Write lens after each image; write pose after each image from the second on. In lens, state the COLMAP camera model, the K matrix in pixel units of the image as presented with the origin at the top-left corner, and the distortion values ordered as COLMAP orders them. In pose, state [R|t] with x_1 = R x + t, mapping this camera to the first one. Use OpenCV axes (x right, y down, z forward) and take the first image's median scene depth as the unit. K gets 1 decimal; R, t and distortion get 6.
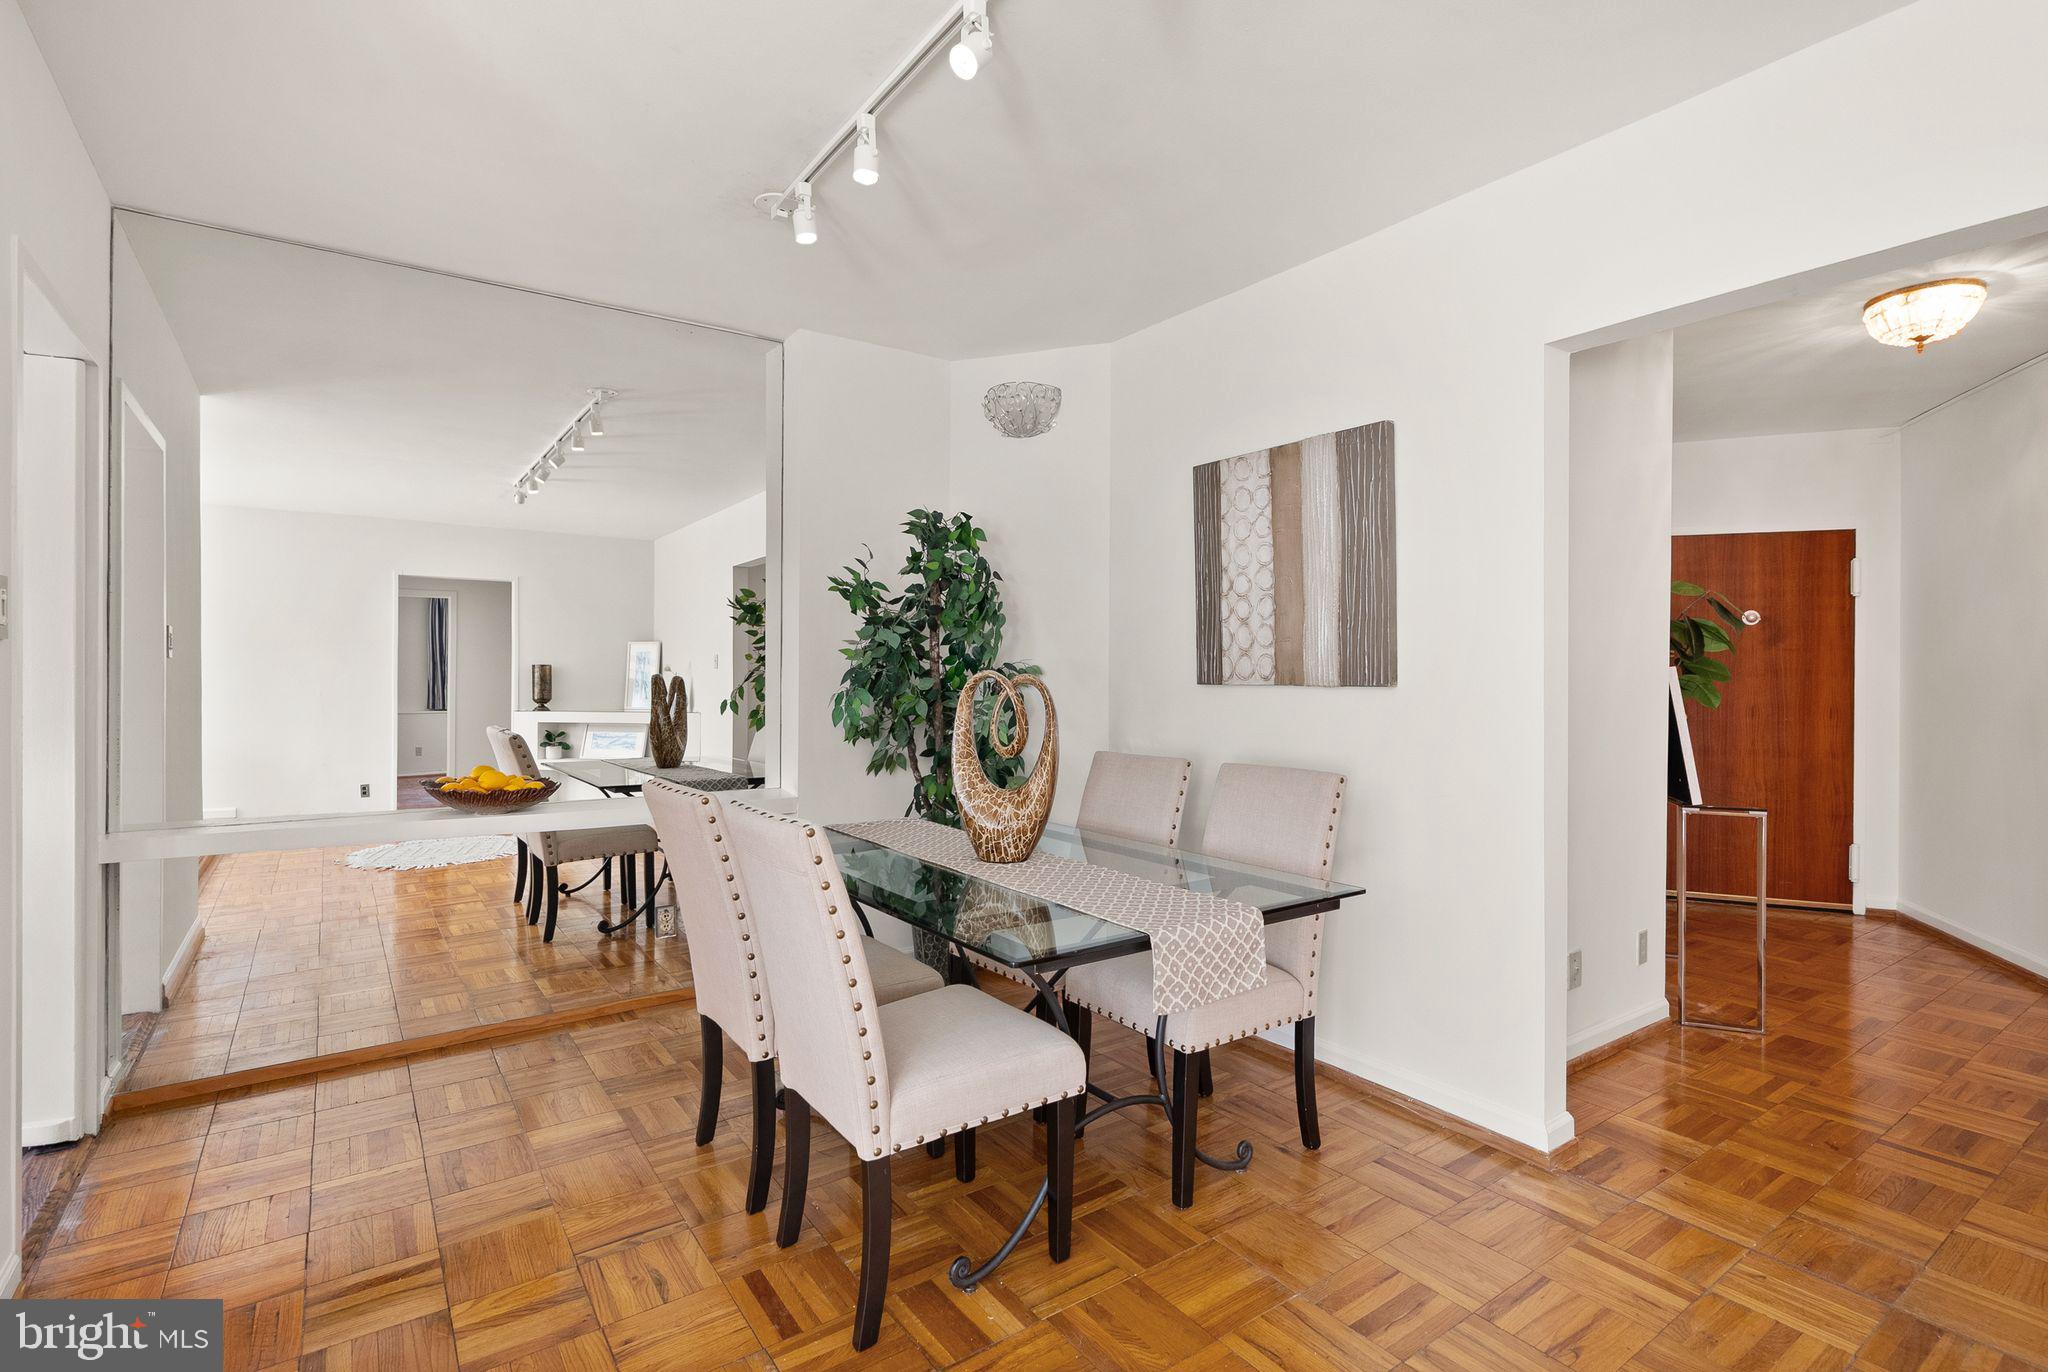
lens RADIAL K [[970.1, 0, 1028.9], [0, 970.1, 672.7], [0, 0, 1]] dist [-0.006141, 0.001080]
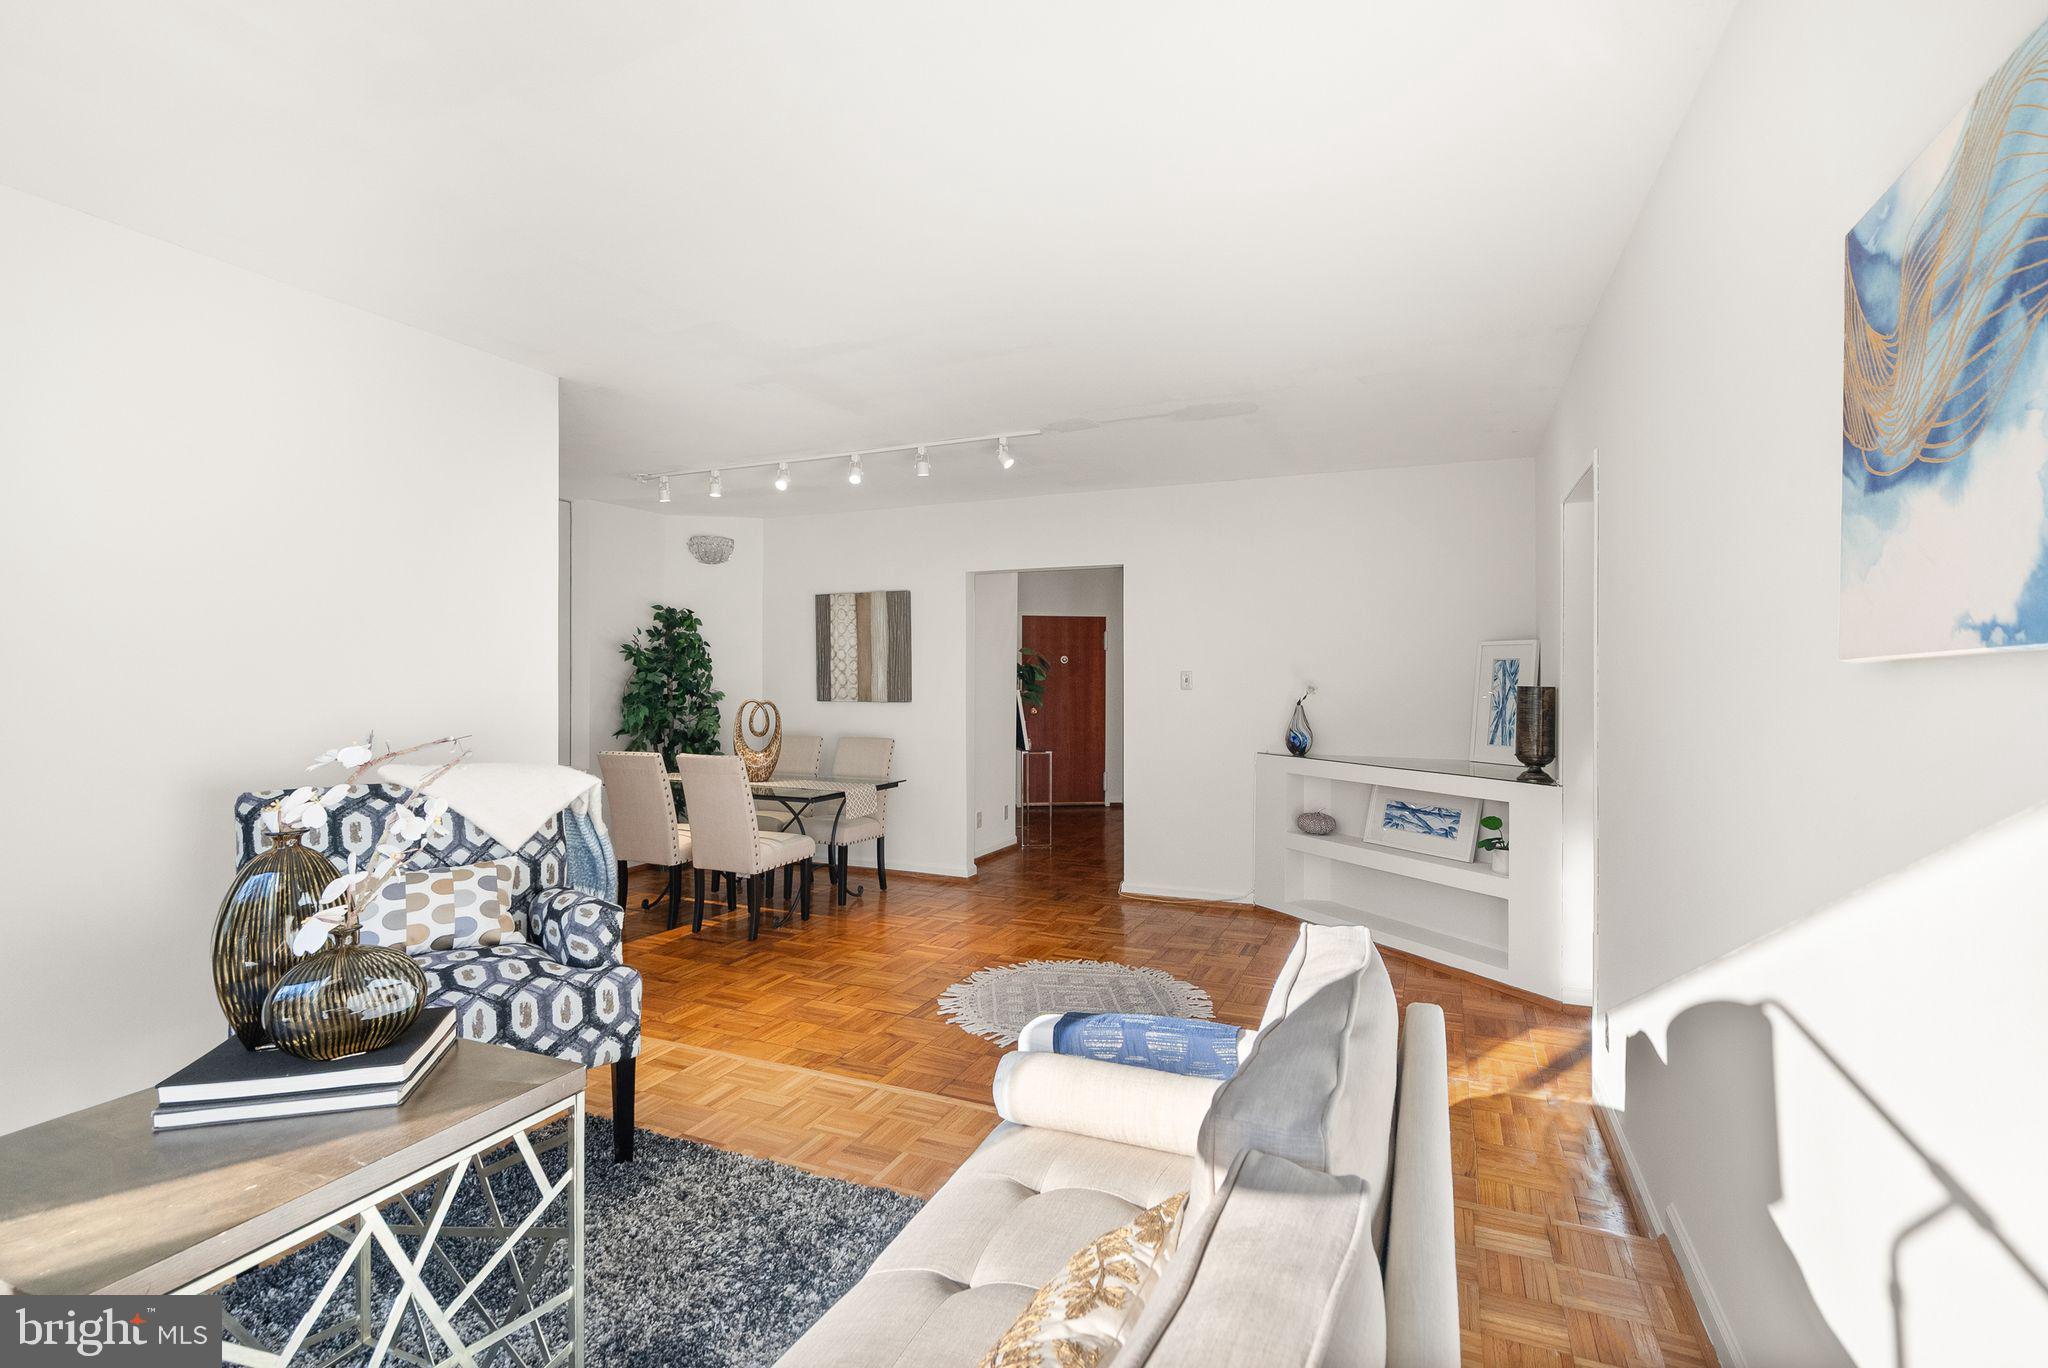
lens RADIAL K [[970.1, 0, 1030.1], [0, 970.1, 673.7], [0, 0, 1]] dist [-0.006141, 0.001080]
pose [[0.855389, -0.001119, 0.517985, -0.490477], [-0.000623, 0.999995, 0.003188, -0.051414], [-0.517986, -0.003050, 0.855384, -0.962116]]
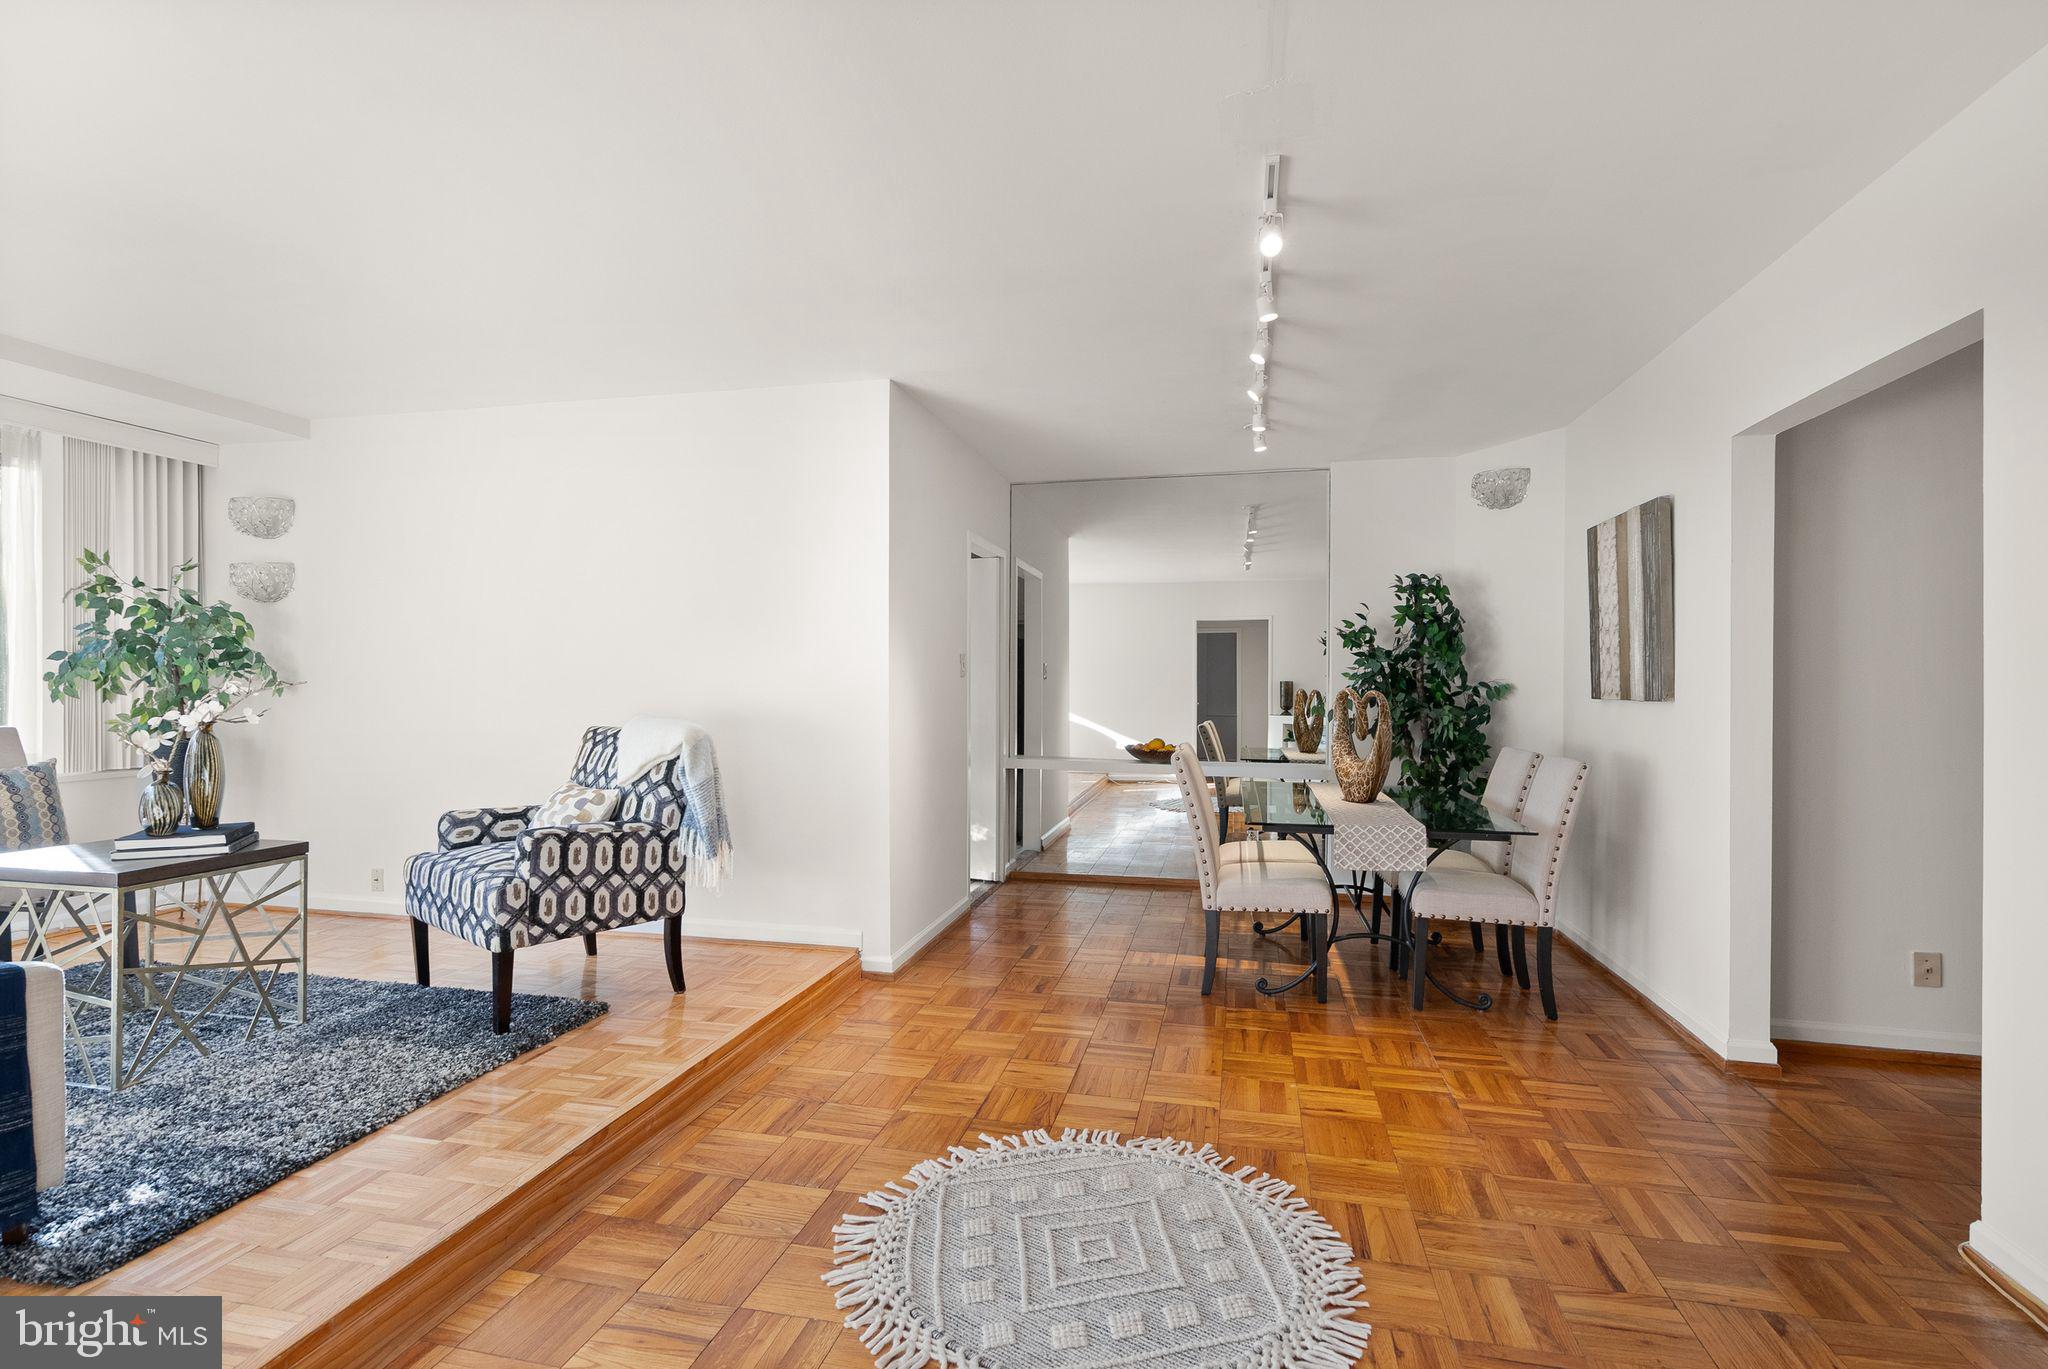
lens RADIAL K [[970.1, 0, 1013.5], [0, 970.1, 696.1], [0, 0, 1]] dist [-0.006141, 0.001080]
pose [[0.658761, 0.010132, -0.752284, 0.619235], [-0.002037, 0.999930, 0.011684, -0.005057], [0.752350, -0.006165, 0.658735, -0.406213]]
